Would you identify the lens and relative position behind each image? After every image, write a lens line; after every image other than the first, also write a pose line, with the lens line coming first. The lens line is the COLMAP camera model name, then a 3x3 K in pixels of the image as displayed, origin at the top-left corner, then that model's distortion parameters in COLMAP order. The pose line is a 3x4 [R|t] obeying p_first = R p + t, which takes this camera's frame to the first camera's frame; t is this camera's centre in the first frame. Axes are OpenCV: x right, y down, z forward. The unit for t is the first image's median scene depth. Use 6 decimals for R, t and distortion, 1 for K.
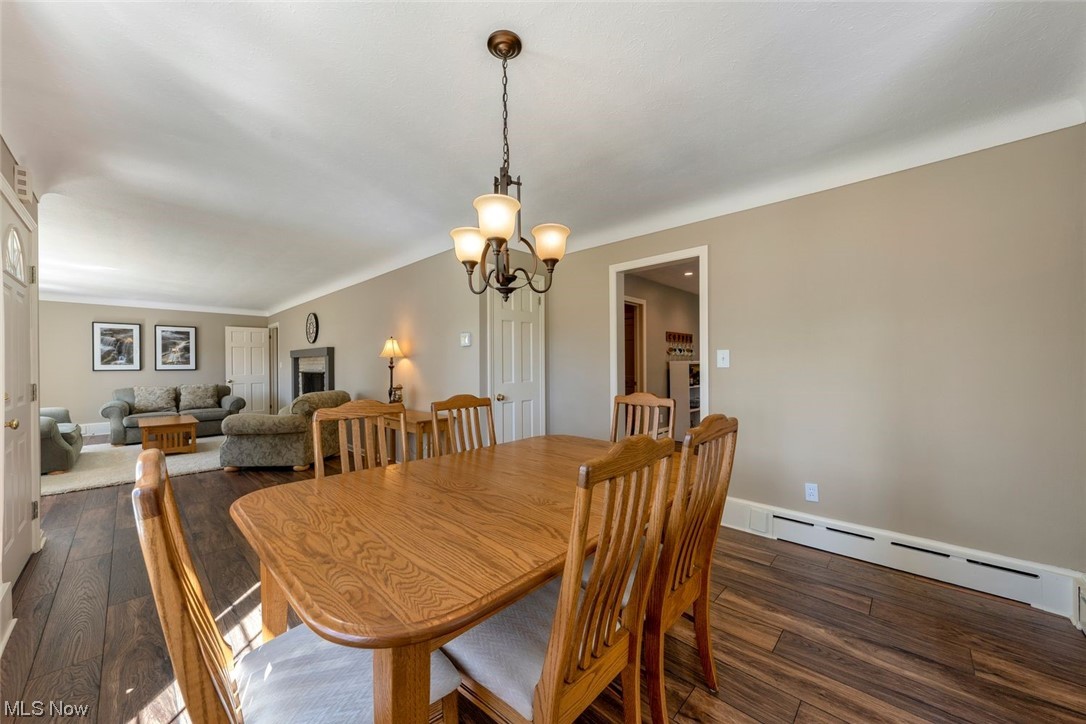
lens RADIAL K [[395.7, 0, 544.6], [0, 395.7, 365.6], [0, 0, 1]] dist [-0.003753, -0.000218]
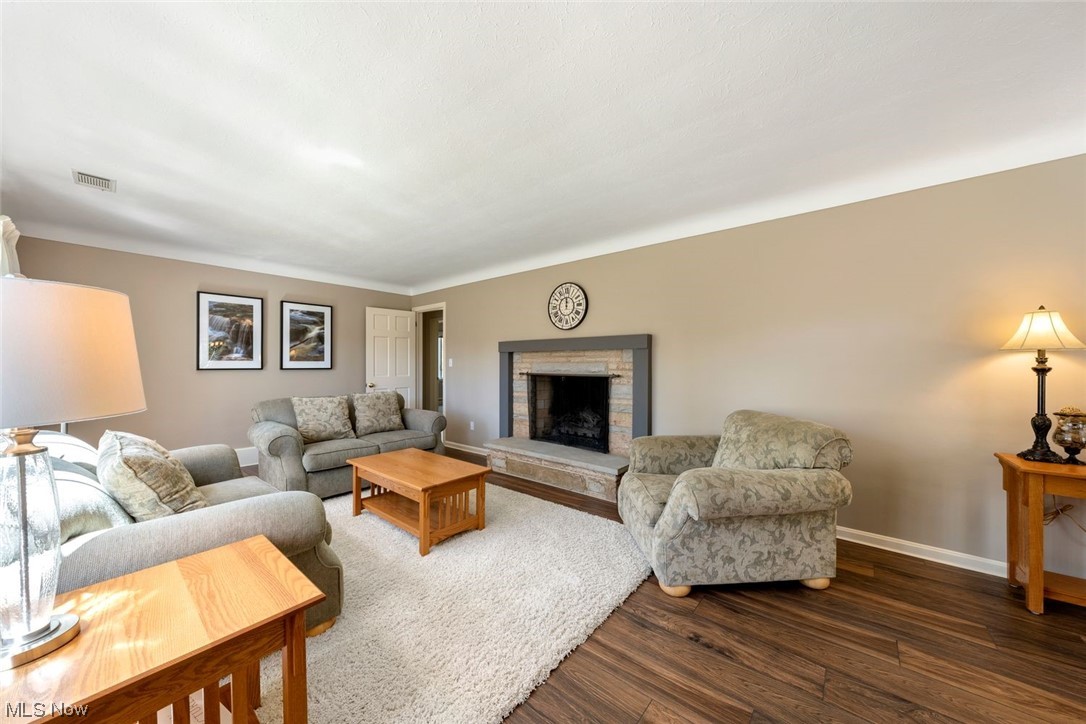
lens RADIAL K [[380.8, 0, 537.8], [0, 380.8, 361.4], [0, 0, 1]] dist [-0.002215, -0.000002]
pose [[0.998298, 0.008535, 0.057697, -0.621415], [-0.007966, 0.999917, -0.010082, 0.001820], [-0.057779, 0.009605, 0.998283, 0.355173]]
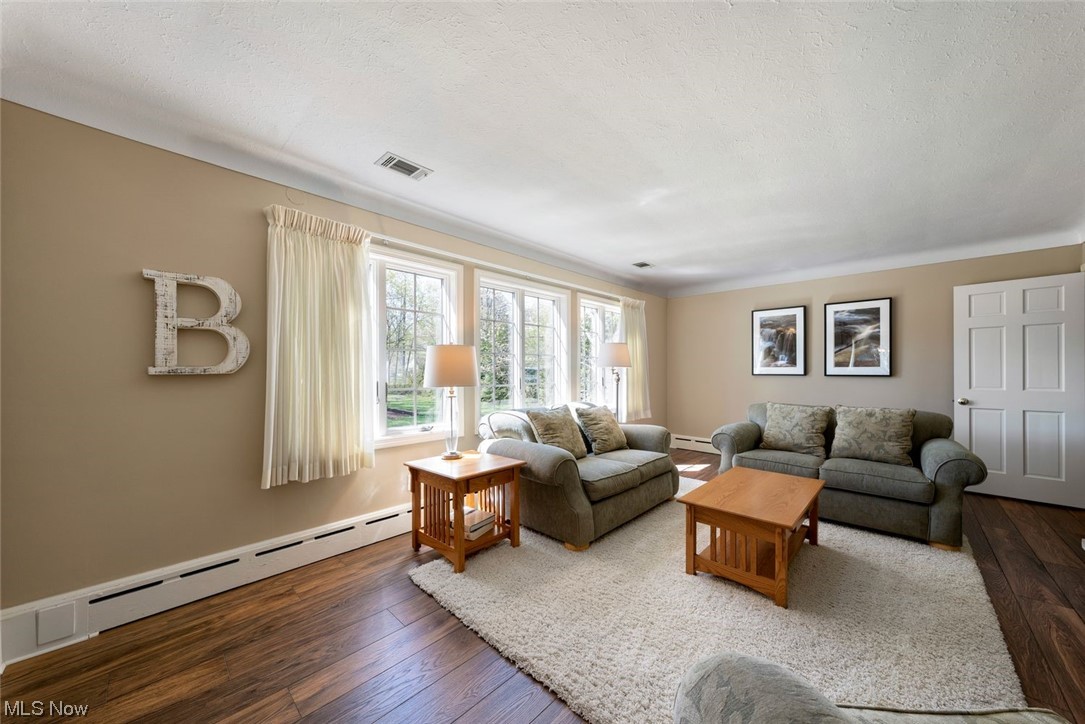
lens RADIAL K [[380.4, 0, 539.6], [0, 380.4, 368.9], [0, 0, 1]] dist [-0.002215, -0.000002]
pose [[-0.007237, 0.003257, -0.999969, -0.392291], [-0.002292, 0.999992, 0.003274, 0.000230], [0.999971, 0.002316, -0.007230, 0.570360]]
